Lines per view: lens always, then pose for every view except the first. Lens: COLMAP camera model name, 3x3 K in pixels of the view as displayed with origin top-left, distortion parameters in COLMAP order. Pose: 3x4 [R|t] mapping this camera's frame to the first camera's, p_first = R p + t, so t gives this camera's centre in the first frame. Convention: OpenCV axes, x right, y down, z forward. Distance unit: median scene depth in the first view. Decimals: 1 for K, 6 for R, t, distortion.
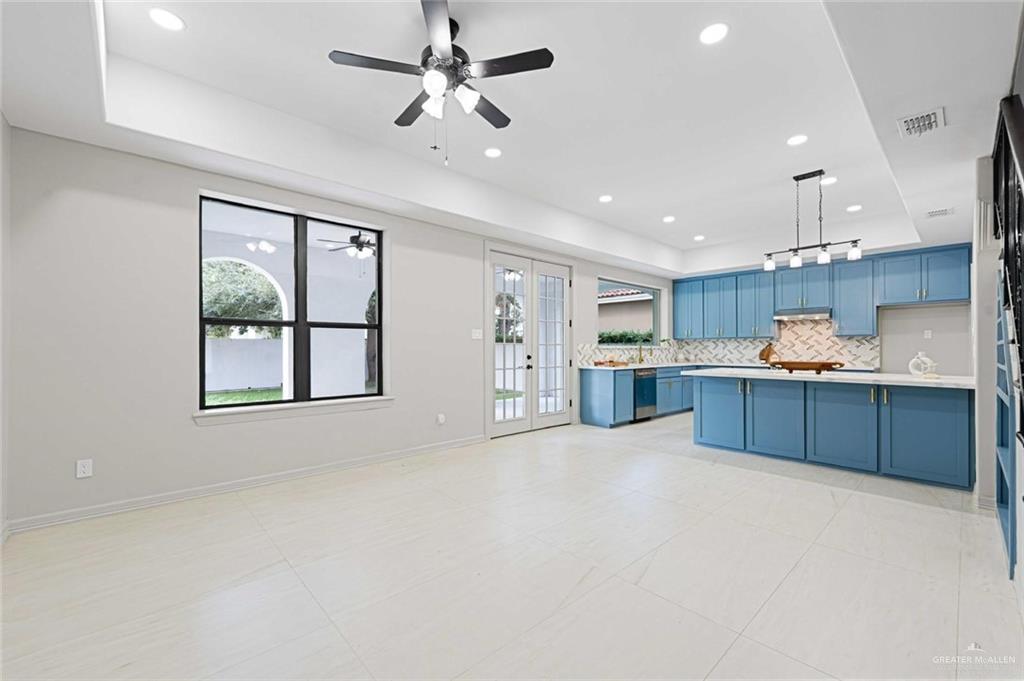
lens RADIAL K [[413.6, 0, 510.8], [0, 413.6, 348.4], [0, 0, 1]] dist [0.001901, 0.000206]
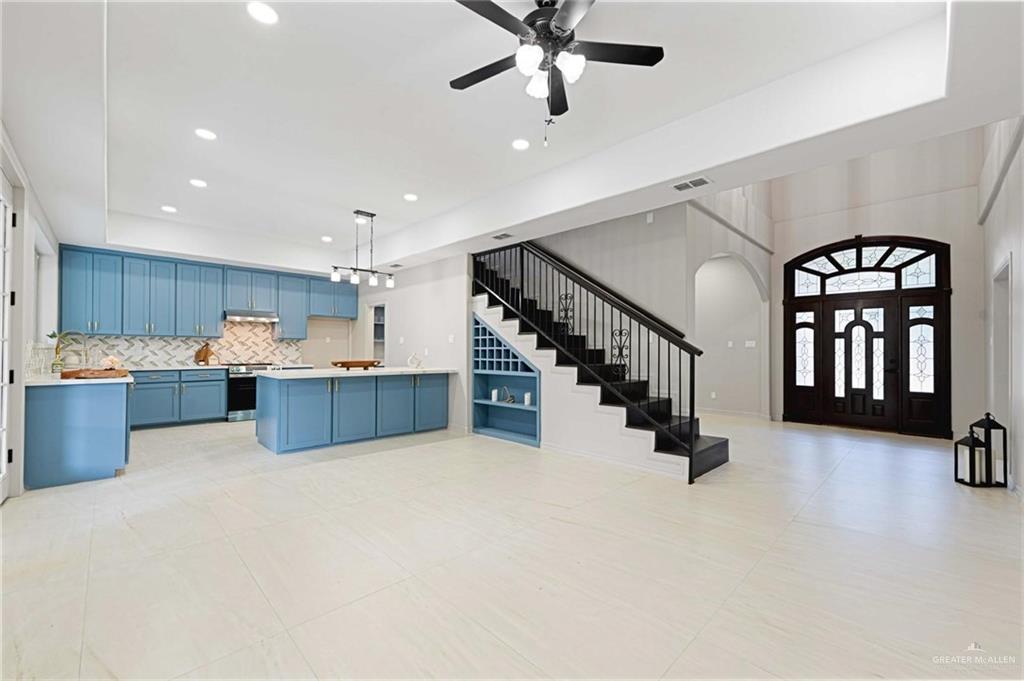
lens RADIAL K [[413.6, 0, 511.4], [0, 413.6, 347.5], [0, 0, 1]] dist [0.001901, 0.000206]
pose [[-0.036175, 0.008565, 0.999309, -0.375869], [-0.007315, 0.999934, -0.008836, -0.000122], [-0.999319, -0.007629, -0.036110, 0.399346]]
